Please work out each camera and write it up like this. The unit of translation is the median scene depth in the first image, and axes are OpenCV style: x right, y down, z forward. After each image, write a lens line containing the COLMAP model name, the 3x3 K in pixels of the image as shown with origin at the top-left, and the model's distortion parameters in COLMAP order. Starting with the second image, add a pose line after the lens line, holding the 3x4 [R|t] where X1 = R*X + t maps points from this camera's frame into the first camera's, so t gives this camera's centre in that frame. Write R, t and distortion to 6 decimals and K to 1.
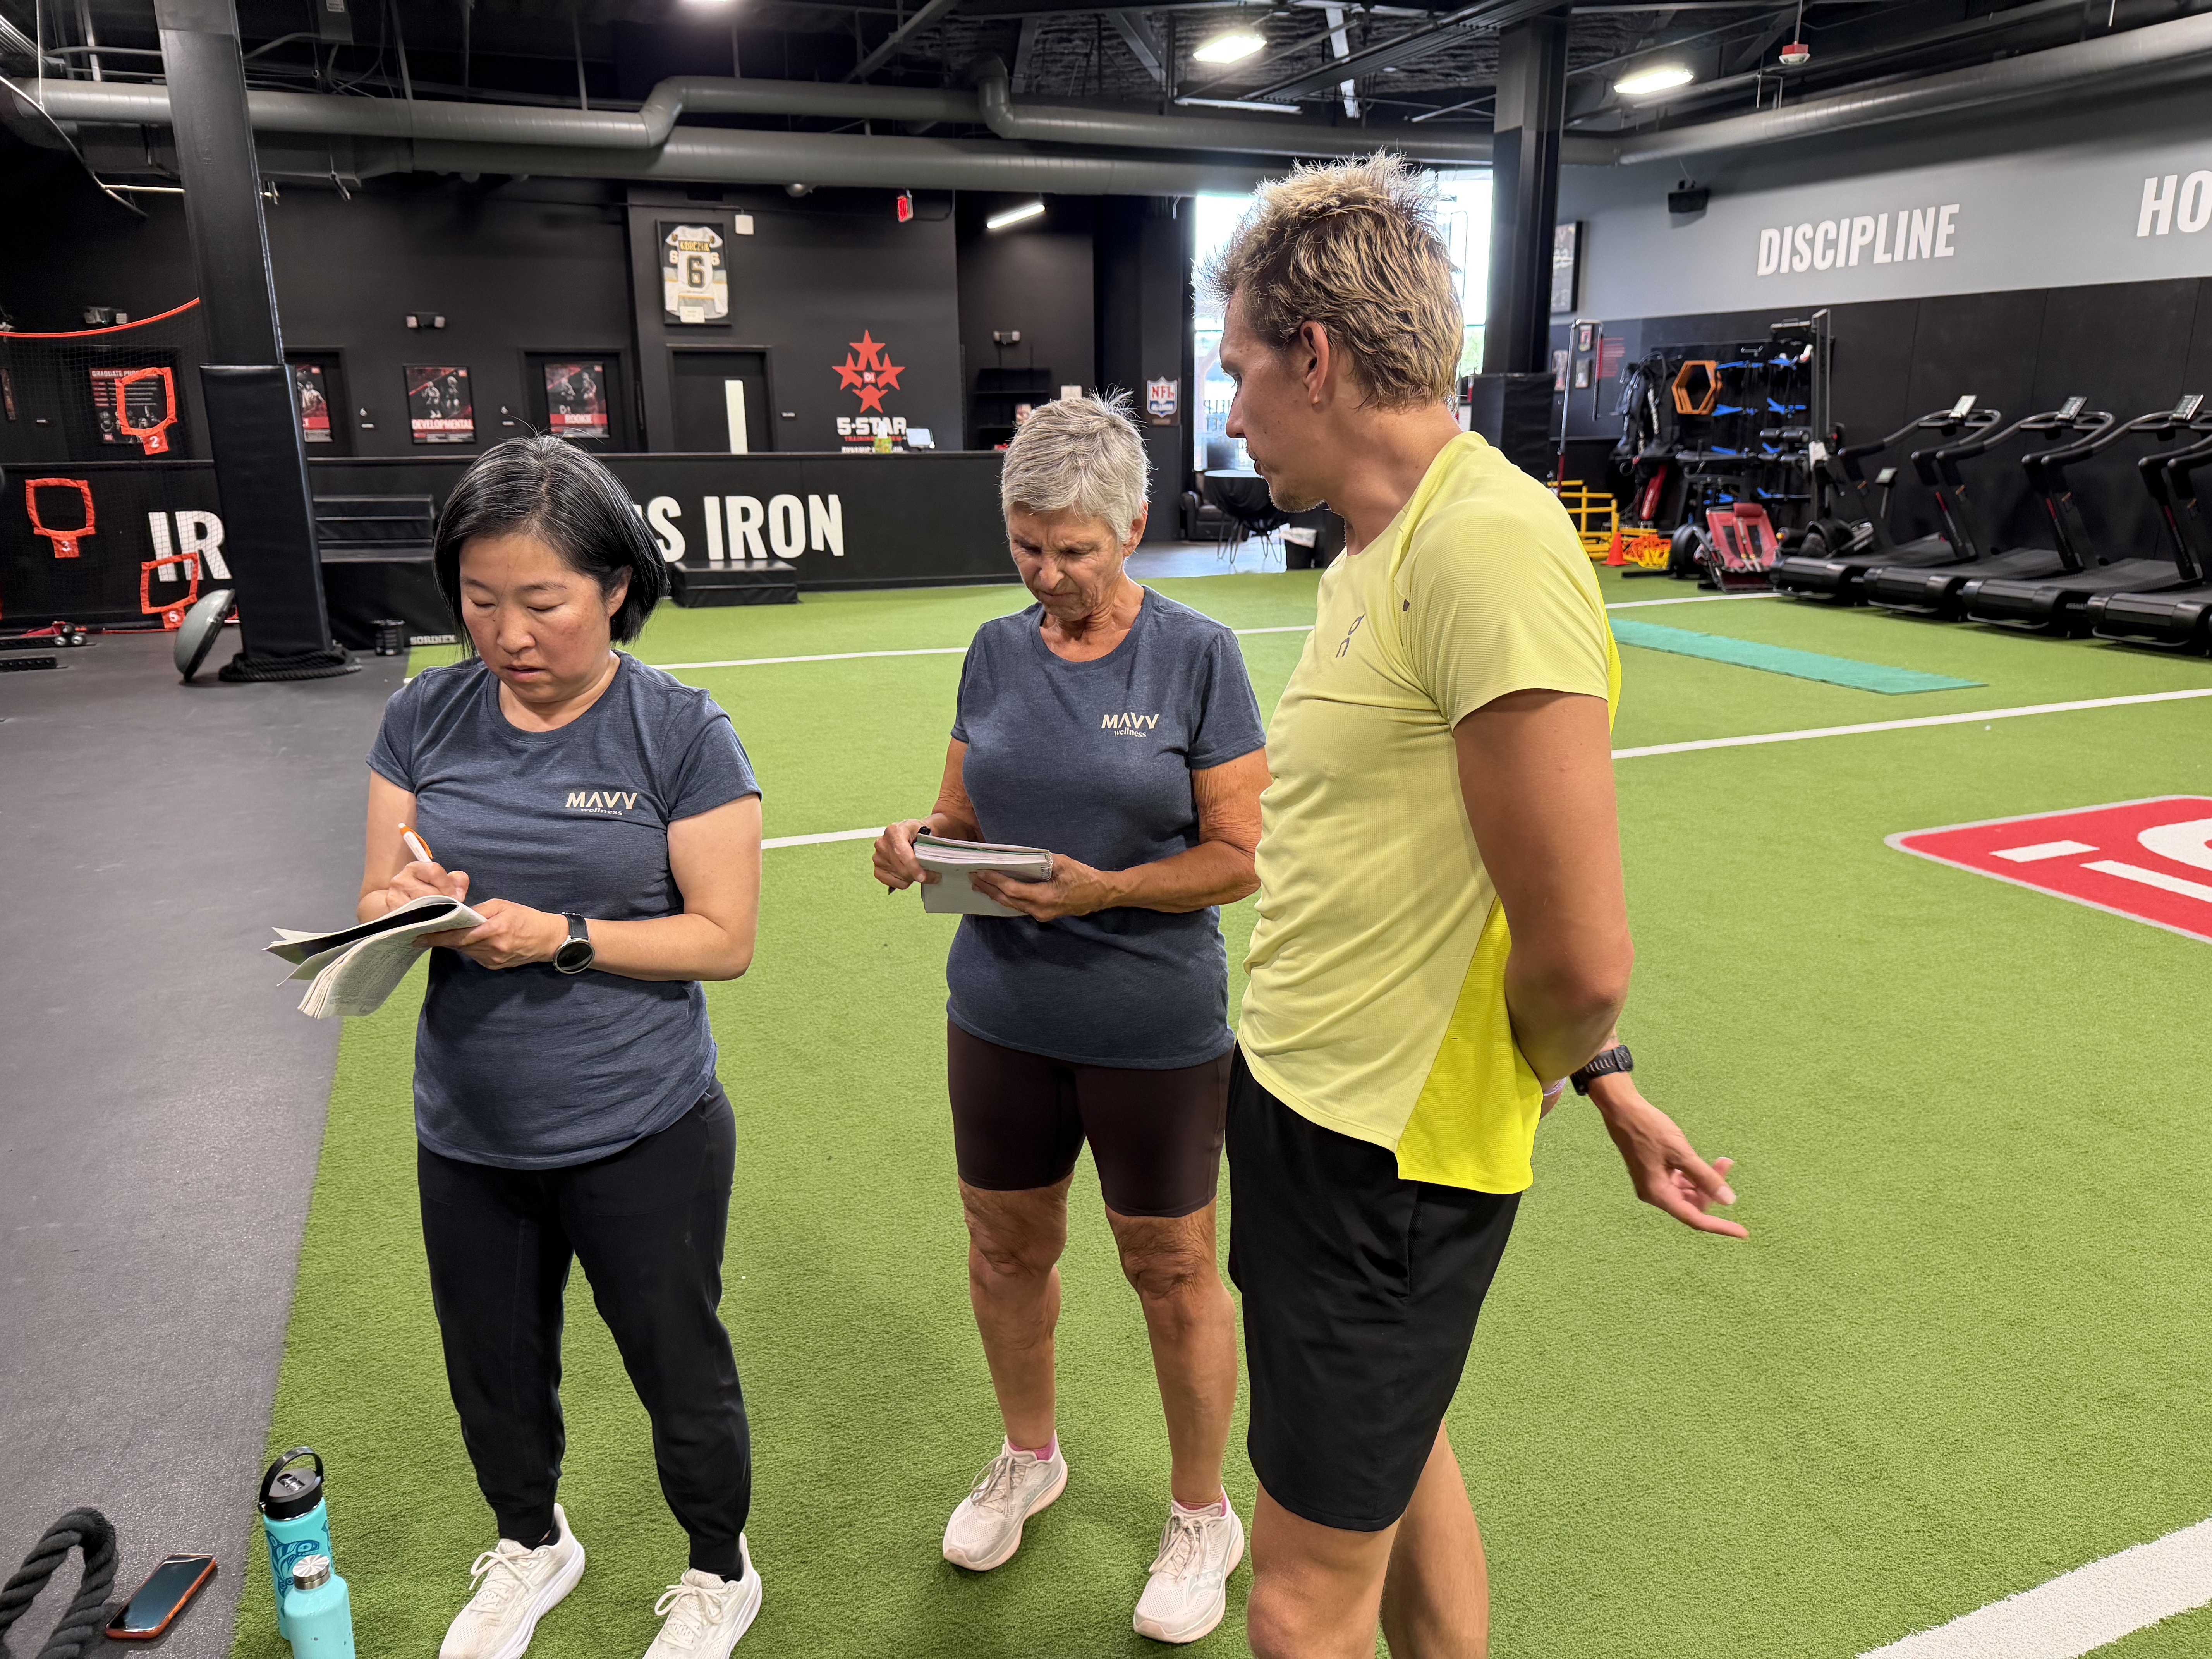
lens RADIAL K [[1592.0, 0, 1100.2], [0, 1592.0, 862.2], [0, 0, 1]] dist [0.030039, -0.038539]
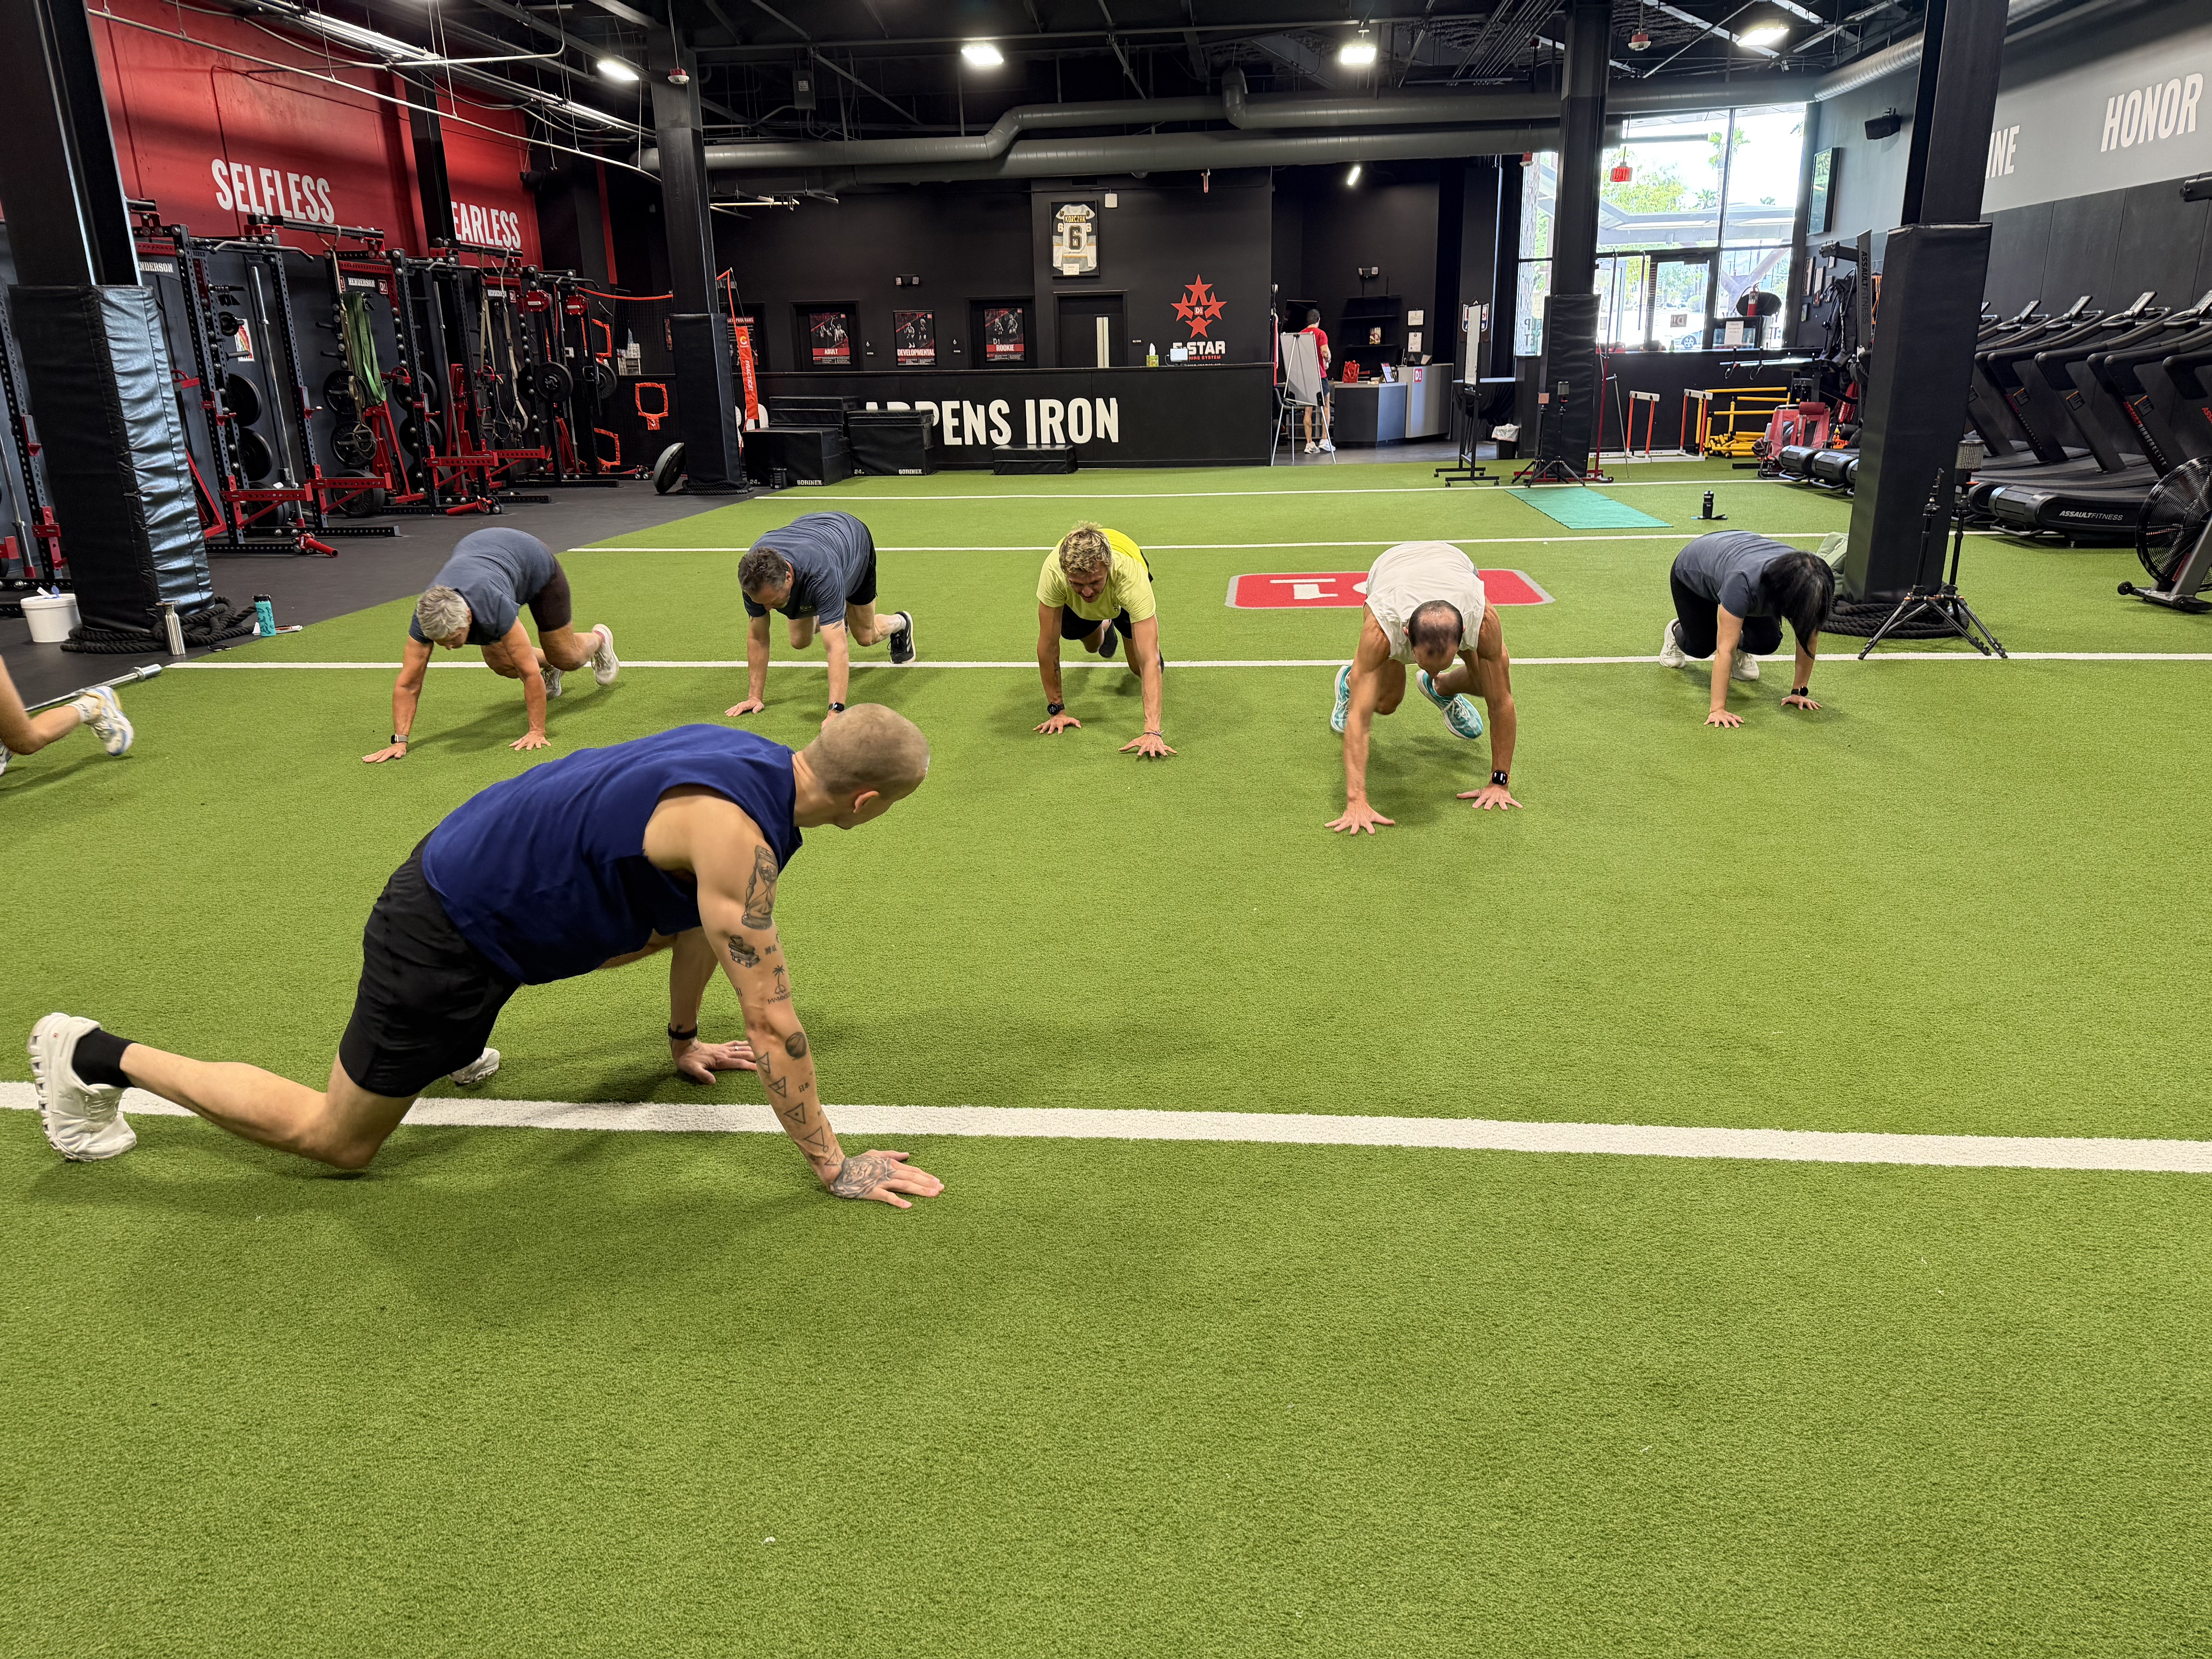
lens RADIAL K [[1540.9, 0, 1093.8], [0, 1540.9, 830.4], [0, 0, 1]] dist [0.056450, -0.072169]
pose [[0.888159, 0.121453, -0.443197, 0.423712], [-0.107792, 0.992595, 0.055997, 0.064967], [0.446716, -0.001961, 0.894674, -0.200300]]
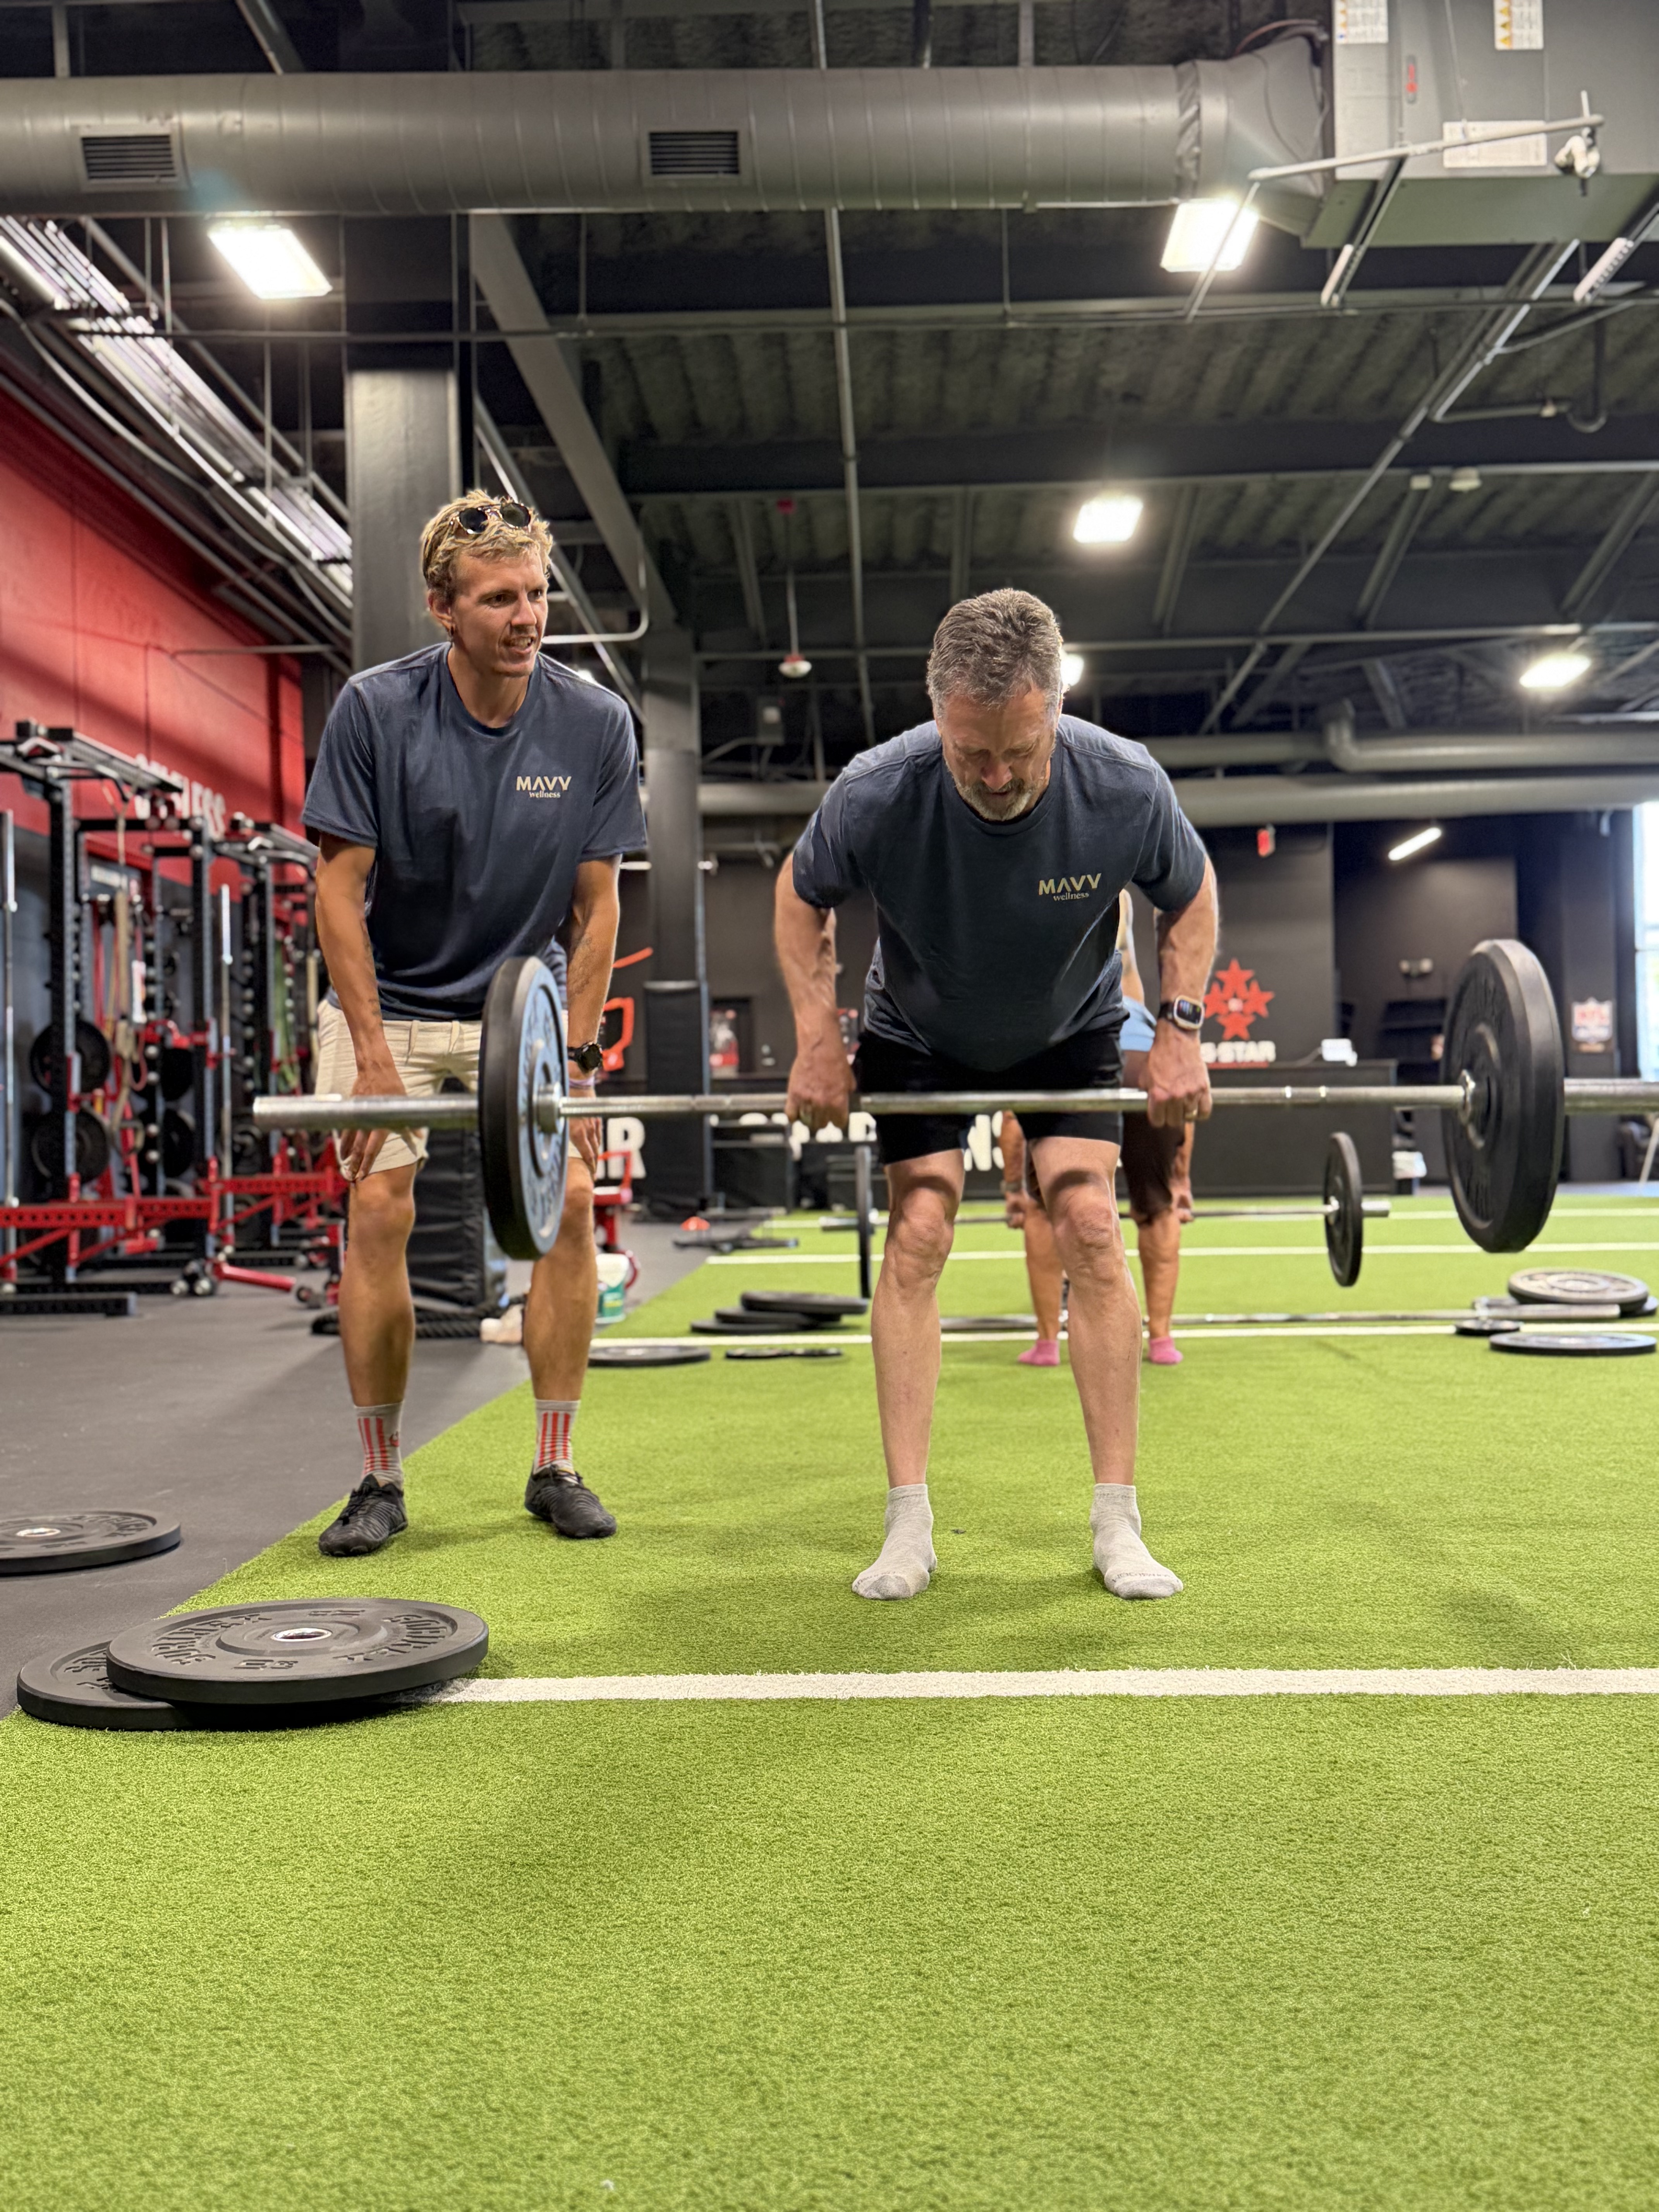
lens RADIAL K [[2213.4, 0, 823.3], [0, 2213.4, 1105.9], [0, 0, 1]] dist [0.143561, 0.002969]
pose [[0.917391, -0.016716, -0.397635, 0.176247], [-0.095585, 0.960619, -0.260910, 0.146821], [0.386338, 0.277365, 0.879666, -0.305085]]
